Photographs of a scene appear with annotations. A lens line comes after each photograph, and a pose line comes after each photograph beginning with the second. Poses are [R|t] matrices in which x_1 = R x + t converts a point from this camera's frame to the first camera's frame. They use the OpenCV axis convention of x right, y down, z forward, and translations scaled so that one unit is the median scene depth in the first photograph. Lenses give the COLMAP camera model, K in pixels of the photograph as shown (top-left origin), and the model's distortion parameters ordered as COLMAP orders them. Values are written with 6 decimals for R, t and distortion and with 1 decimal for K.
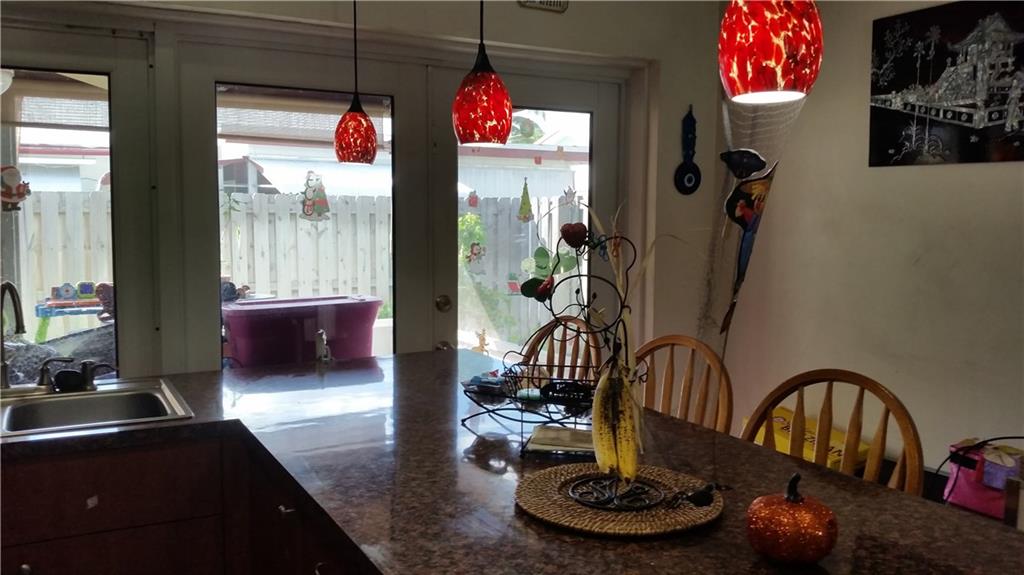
lens RADIAL K [[841.2, 0, 512.0], [0, 841.2, 287.5], [0, 0, 1]] dist [0.190553, -0.344557]
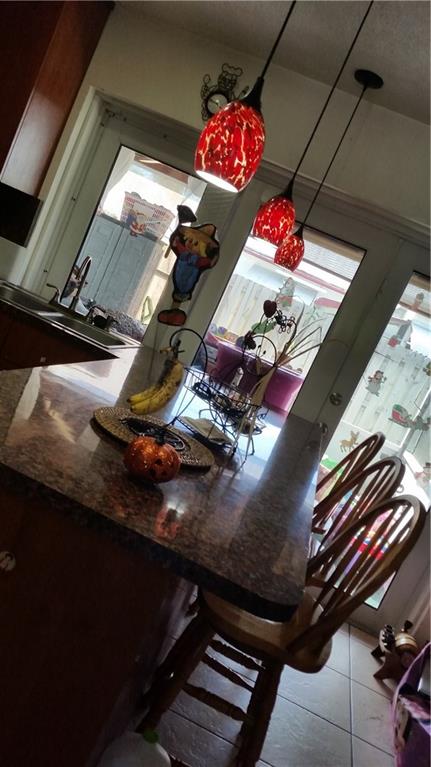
lens RADIAL K [[630.1, 0, 212.5], [0, 630.1, 382.1], [0, 0, 1]] dist [0.190553, -0.344557]
pose [[0.680433, 0.400005, -0.614009, 0.734407], [-0.454222, 0.887729, 0.074964, 0.014506], [0.575060, 0.227889, 0.785731, 0.094966]]
